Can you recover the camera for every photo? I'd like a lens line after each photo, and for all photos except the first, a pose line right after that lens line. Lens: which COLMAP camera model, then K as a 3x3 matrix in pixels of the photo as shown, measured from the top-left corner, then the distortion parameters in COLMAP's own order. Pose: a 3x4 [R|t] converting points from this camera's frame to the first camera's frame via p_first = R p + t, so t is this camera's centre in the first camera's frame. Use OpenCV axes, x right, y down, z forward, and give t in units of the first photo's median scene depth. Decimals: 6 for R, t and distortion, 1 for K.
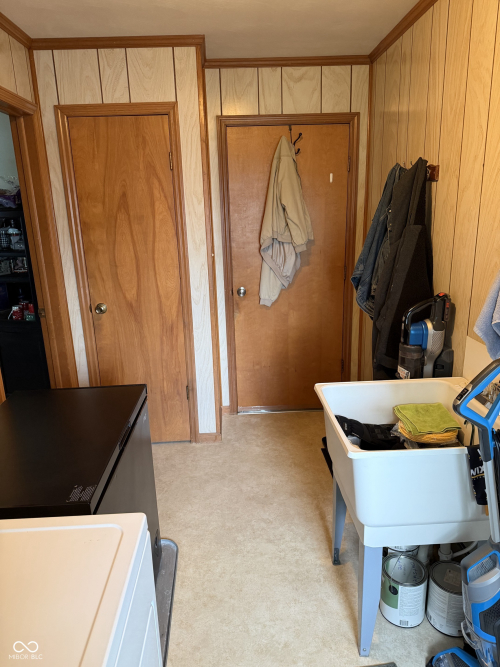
lens RADIAL K [[469.8, 0, 250.3], [0, 469.8, 333.0], [0, 0, 1]] dist [0.033506, -0.016119]
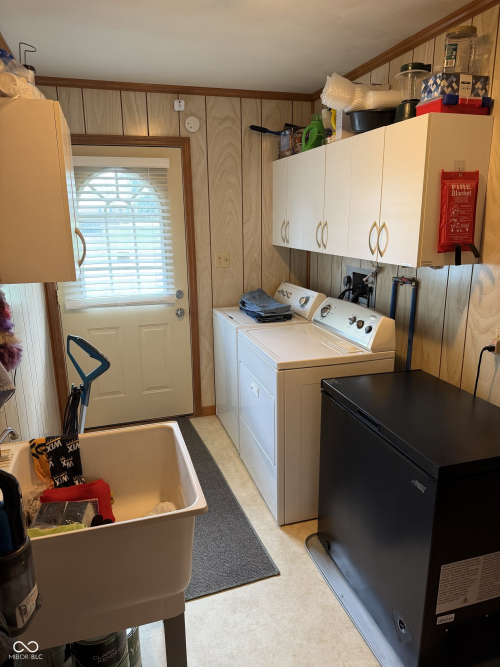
lens RADIAL K [[469.8, 0, 250.0], [0, 469.8, 334.3], [0, 0, 1]] dist [0.033506, -0.016119]
pose [[-0.966813, 0.100663, -0.234820, 0.224878], [-0.028001, 0.871824, 0.489019, -0.447517], [0.253948, 0.479365, -0.840072, 1.551255]]
